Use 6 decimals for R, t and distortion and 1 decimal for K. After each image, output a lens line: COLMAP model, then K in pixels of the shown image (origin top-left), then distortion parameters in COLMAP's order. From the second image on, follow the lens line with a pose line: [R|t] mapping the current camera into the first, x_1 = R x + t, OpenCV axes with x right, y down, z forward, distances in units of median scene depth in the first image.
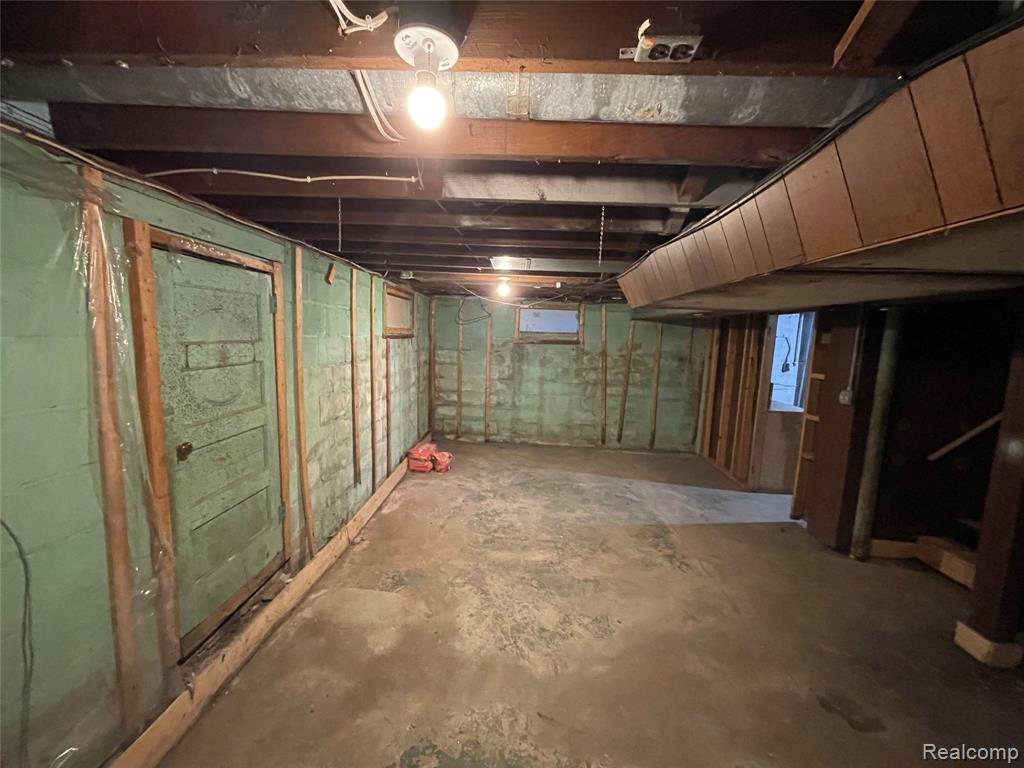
lens RADIAL K [[410.4, 0, 512.0], [0, 410.4, 384.0], [0, 0, 1]] dist [-0.000926, 0.000017]
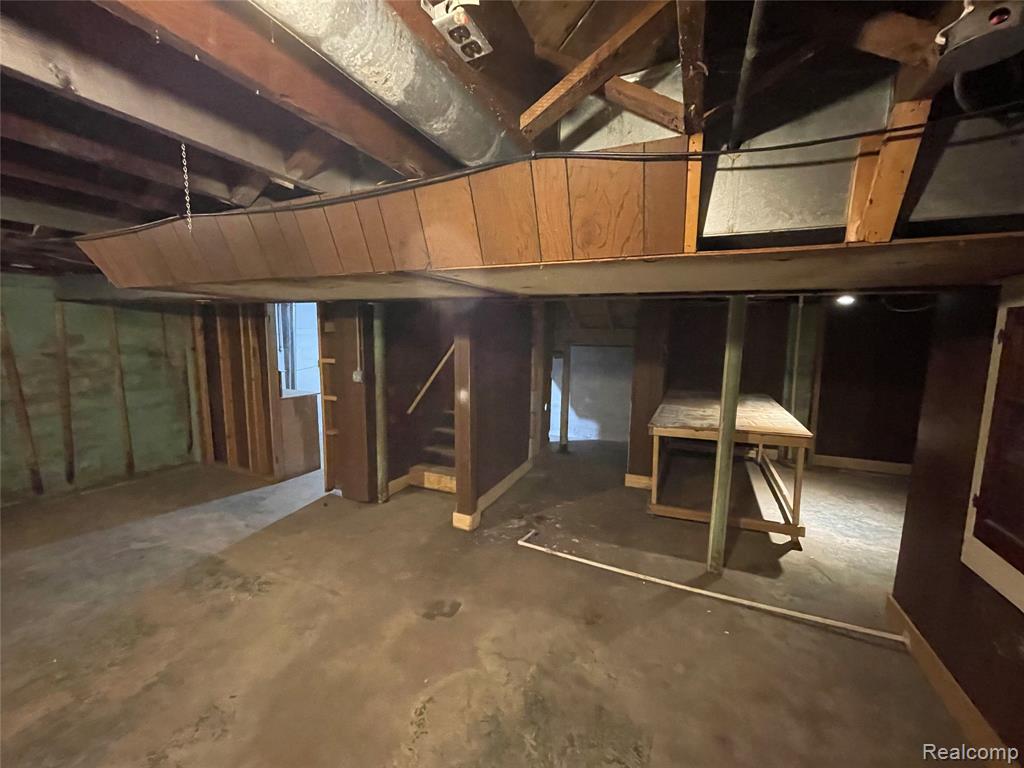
lens RADIAL K [[410.4, 0, 512.0], [0, 410.4, 384.0], [0, 0, 1]] dist [-0.000926, 0.000017]
pose [[0.388217, -0.137604, 0.911237, -0.103181], [0.107636, 0.988793, 0.103459, -0.020418], [-0.915261, 0.057917, 0.398677, 0.106049]]
